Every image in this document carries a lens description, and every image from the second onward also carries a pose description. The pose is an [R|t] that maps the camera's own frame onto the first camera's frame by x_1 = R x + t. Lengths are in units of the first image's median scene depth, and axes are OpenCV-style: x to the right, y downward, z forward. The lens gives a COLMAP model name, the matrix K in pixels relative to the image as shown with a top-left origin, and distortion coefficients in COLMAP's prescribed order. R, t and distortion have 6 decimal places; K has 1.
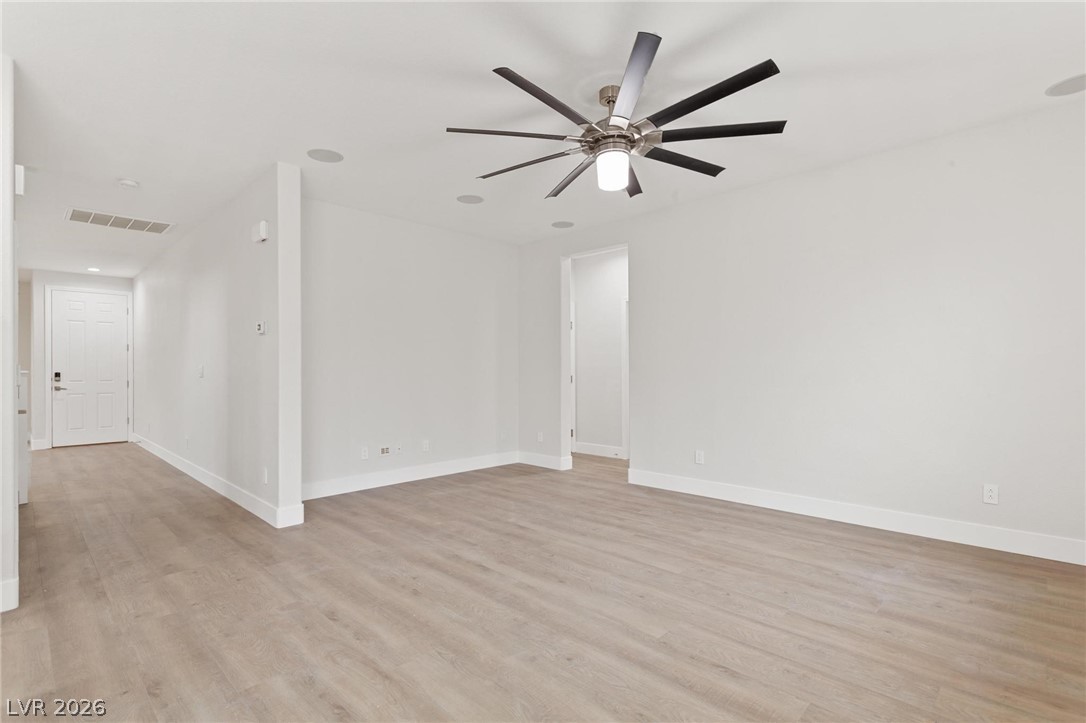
lens RADIAL K [[516.9, 0, 541.9], [0, 516.9, 367.3], [0, 0, 1]] dist [0.001574, 0.000549]
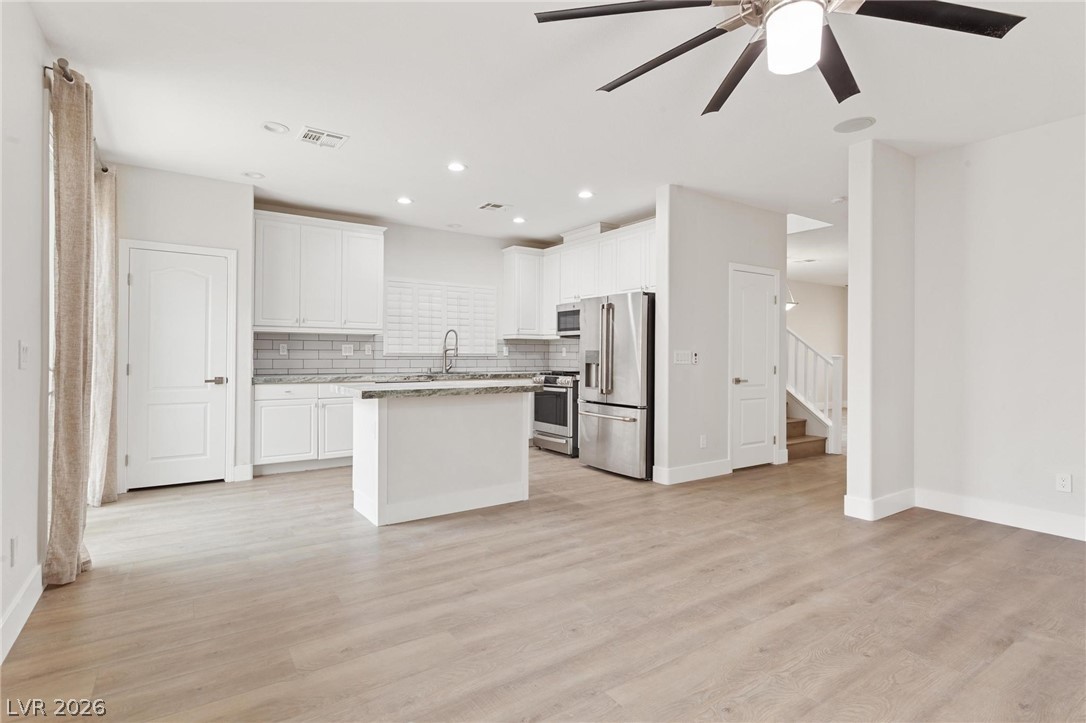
lens RADIAL K [[540.0, 0, 538.0], [0, 540.0, 351.9], [0, 0, 1]] dist [0.003139, 0.001127]
pose [[-0.201654, 0.001017, -0.979456, 0.794865], [0.000242, 0.999999, 0.000989, -0.005233], [0.979457, -0.000037, -0.201654, 0.793128]]
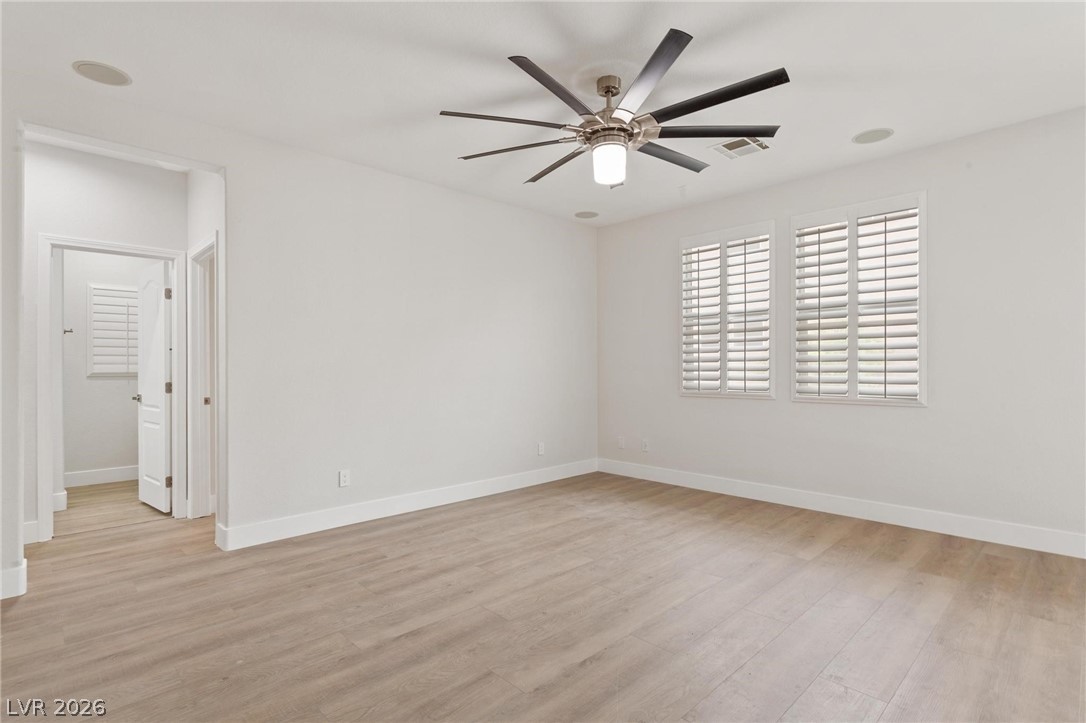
lens RADIAL K [[528.2, 0, 543.0], [0, 528.2, 361.5], [0, 0, 1]] dist [-0.001056, 0.000431]
pose [[0.030255, 0.015160, 0.999427, -0.816909], [0.002023, 0.999882, -0.015228, 0.005307], [-0.999540, 0.002482, 0.030220, 1.045053]]
